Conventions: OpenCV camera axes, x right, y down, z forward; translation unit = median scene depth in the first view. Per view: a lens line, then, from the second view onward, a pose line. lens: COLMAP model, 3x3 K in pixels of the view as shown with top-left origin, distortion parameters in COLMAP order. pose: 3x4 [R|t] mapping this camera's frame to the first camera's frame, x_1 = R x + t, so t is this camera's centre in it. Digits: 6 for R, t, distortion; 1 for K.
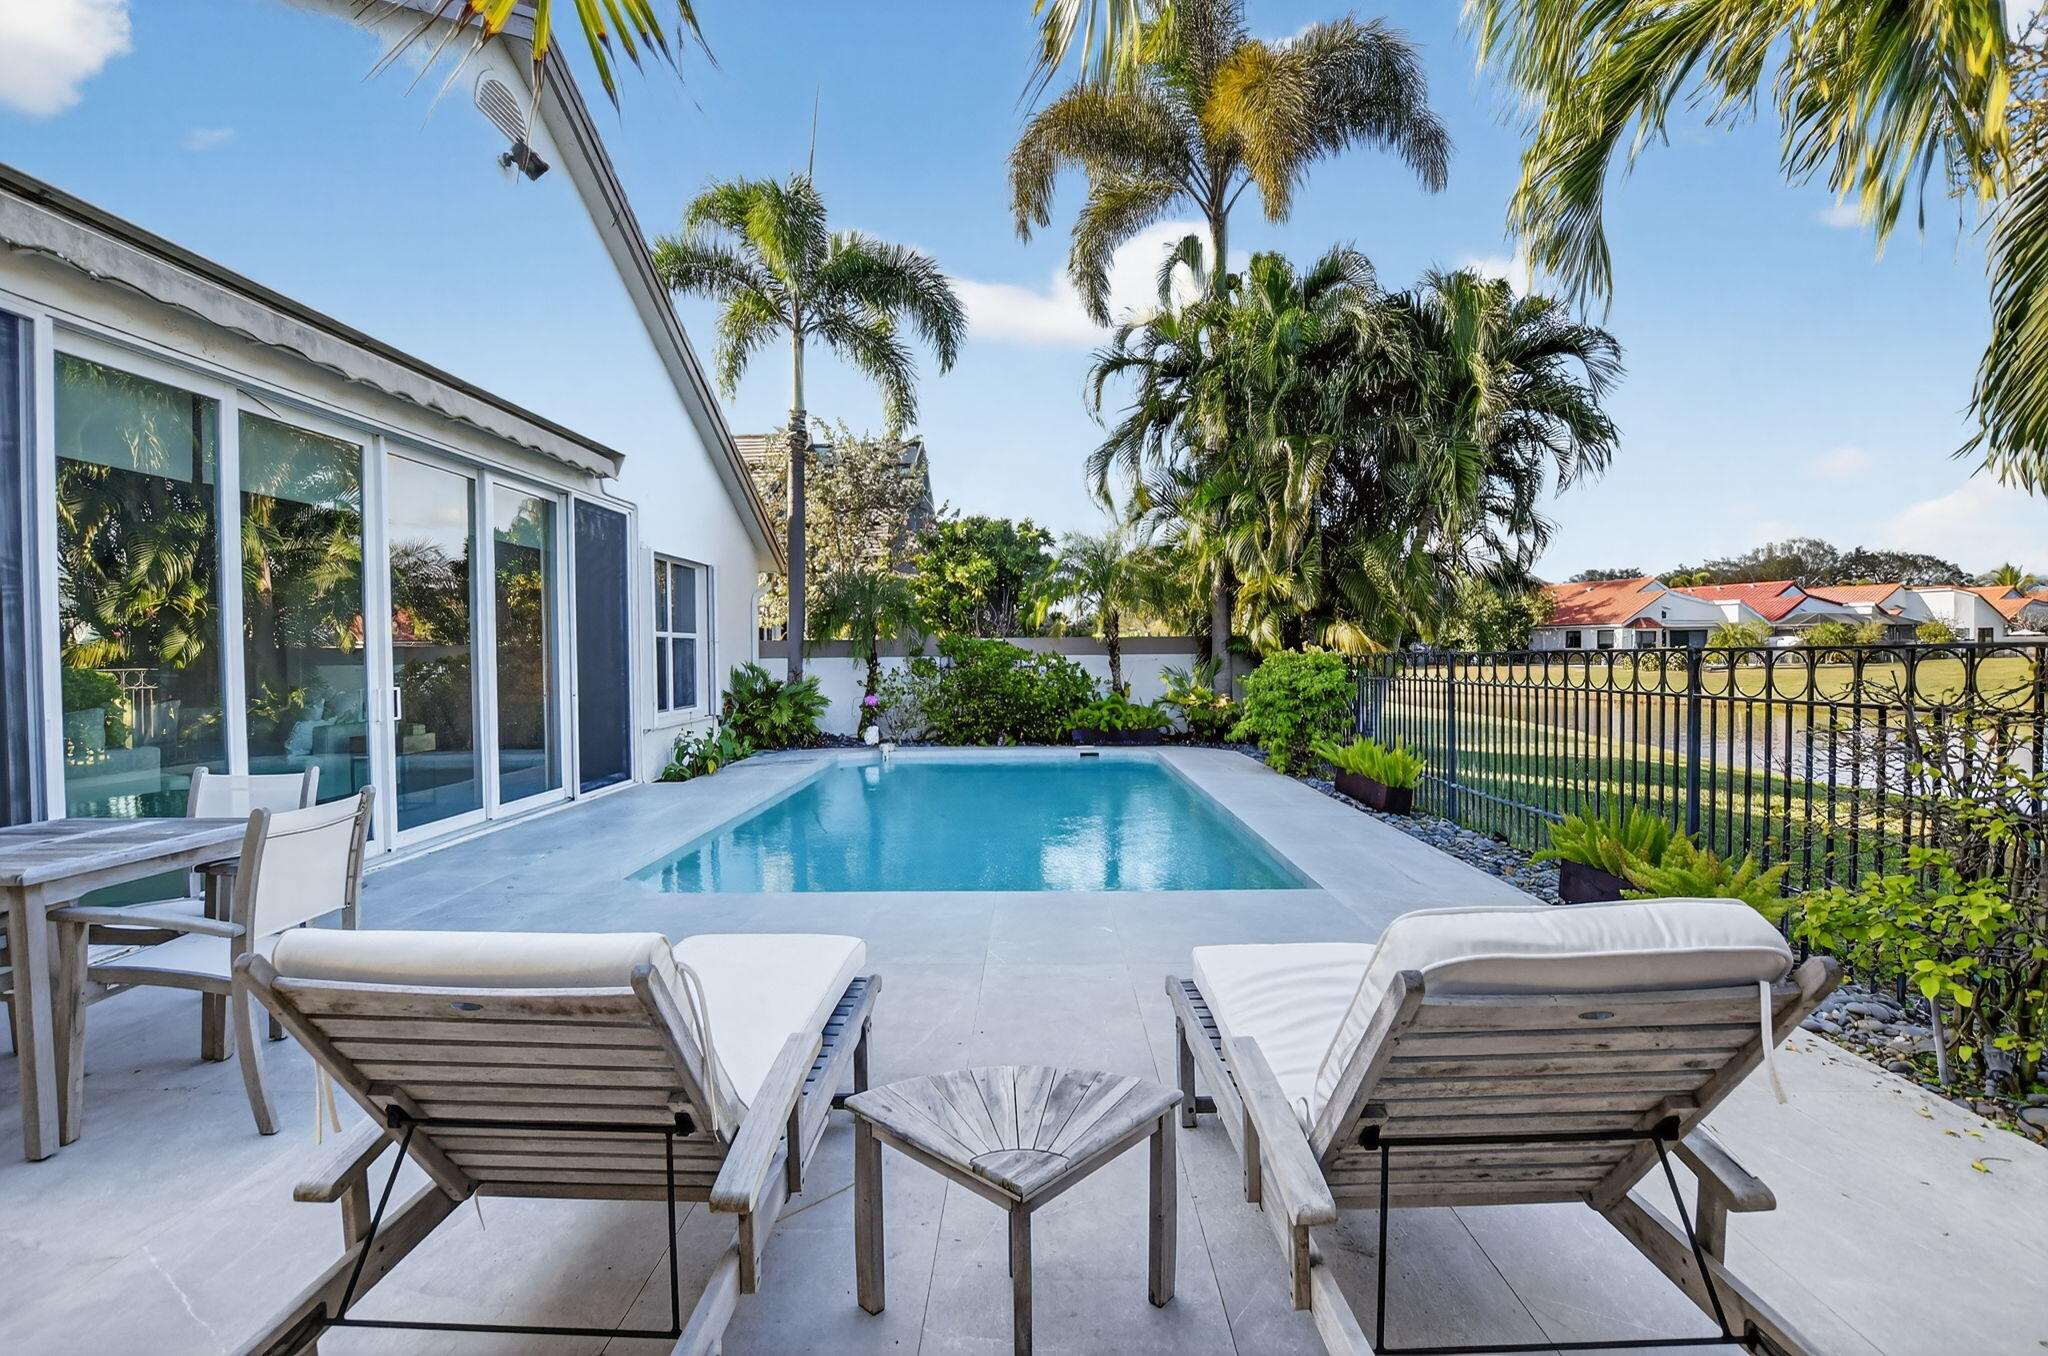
lens RADIAL K [[951.1, 0, 1024.0], [0, 951.1, 678.0], [0, 0, 1]] dist [-0.026264, 0.000407]
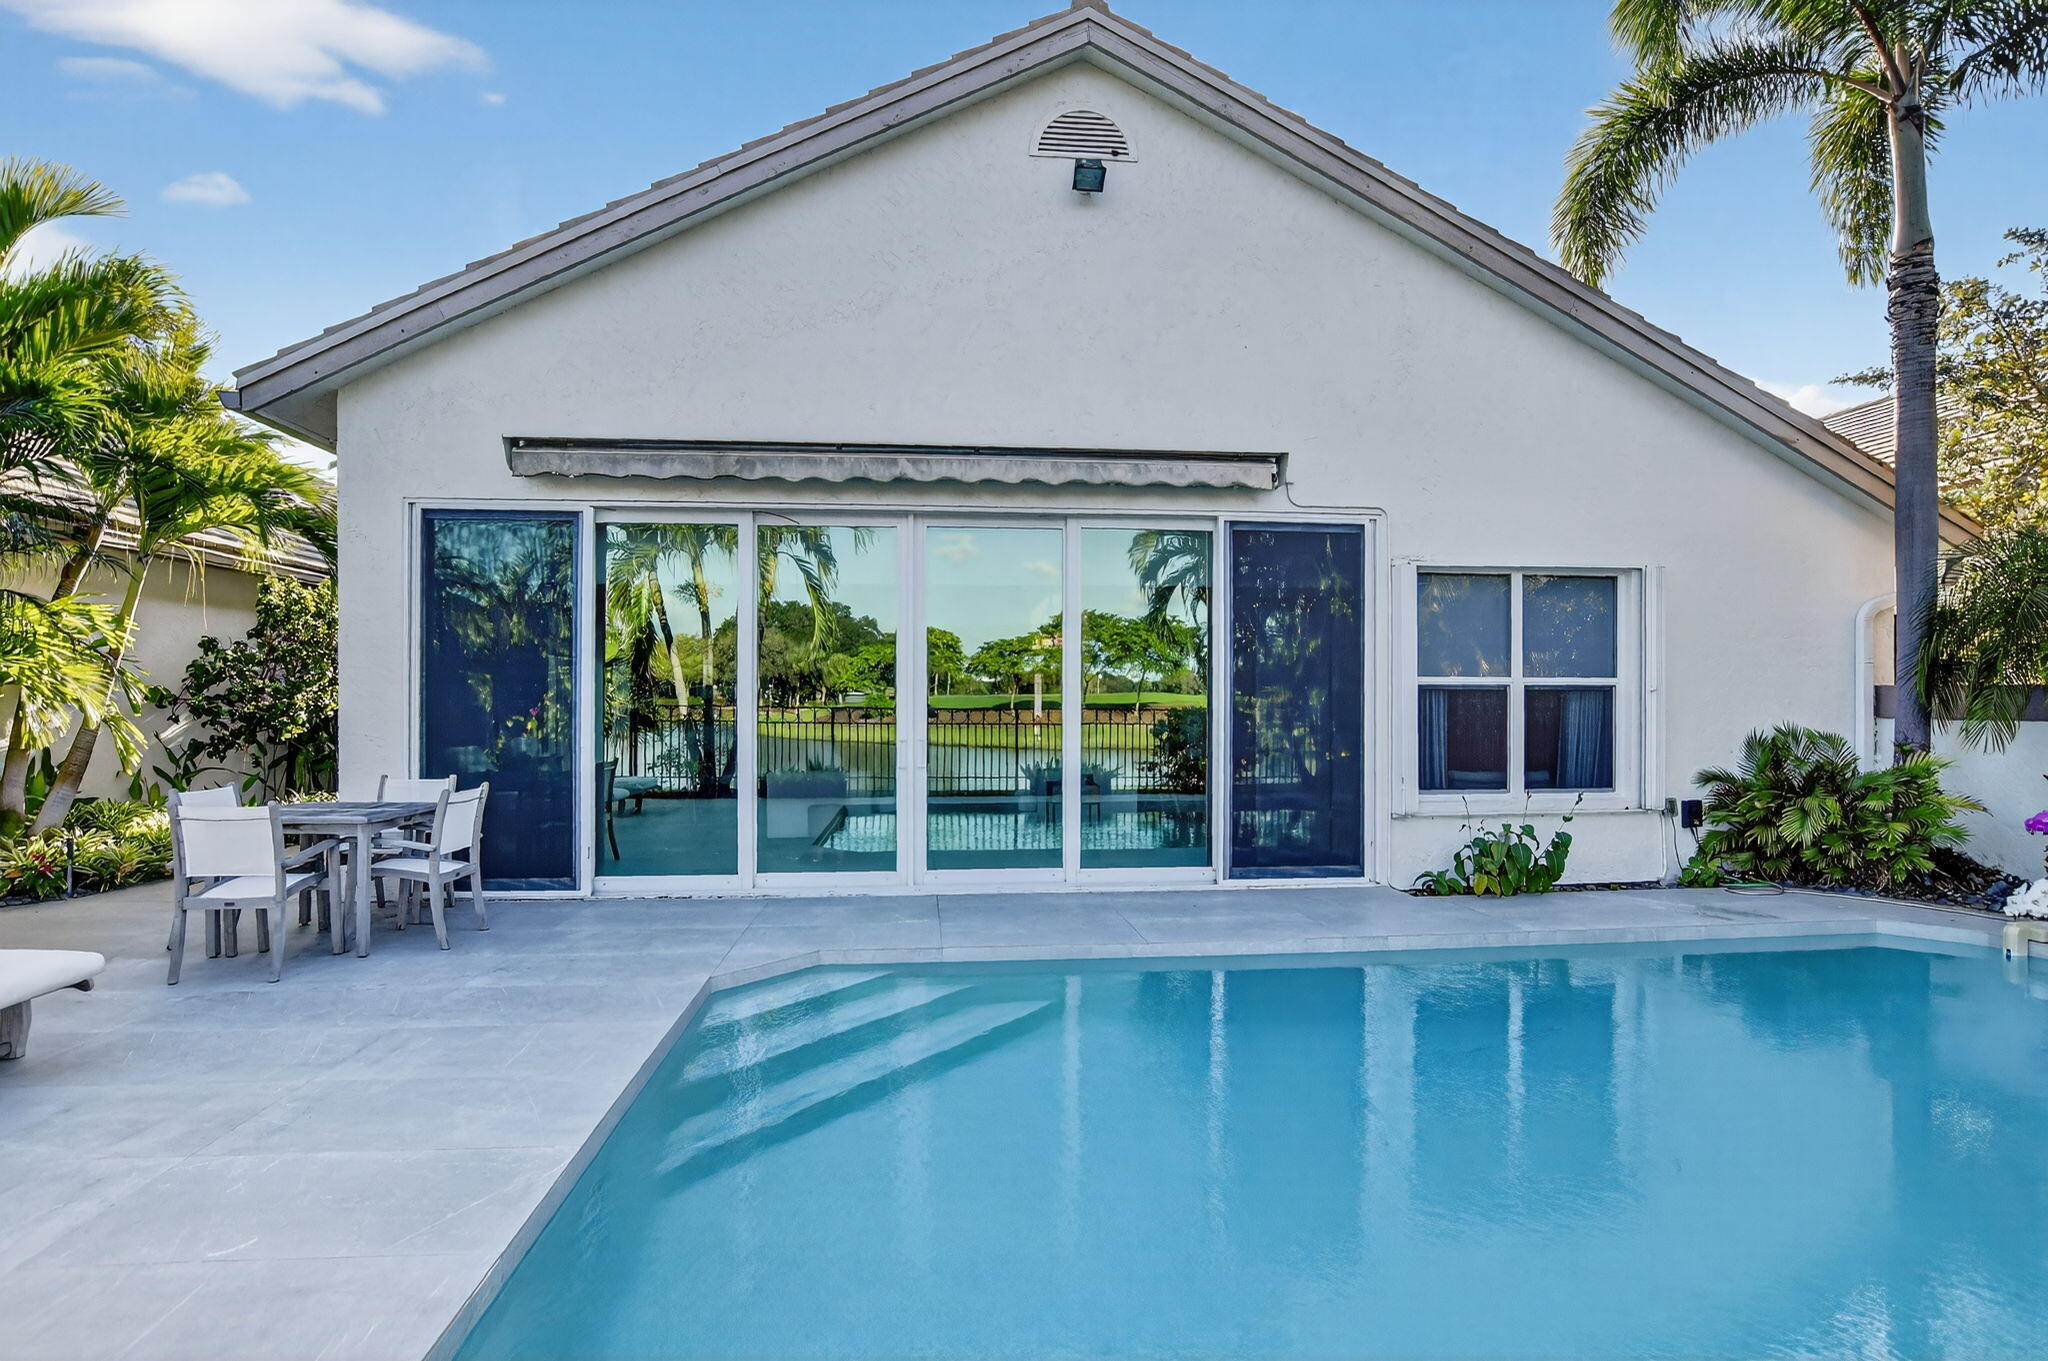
lens RADIAL K [[951.1, 0, 1024.0], [0, 951.1, 680.5], [0, 0, 1]] dist [-0.026264, 0.000407]
pose [[0.090976, -0.021063, -0.995630, 0.351012], [-0.030191, 0.999258, -0.023898, -0.024906], [0.995395, 0.032233, 0.090273, 0.771783]]
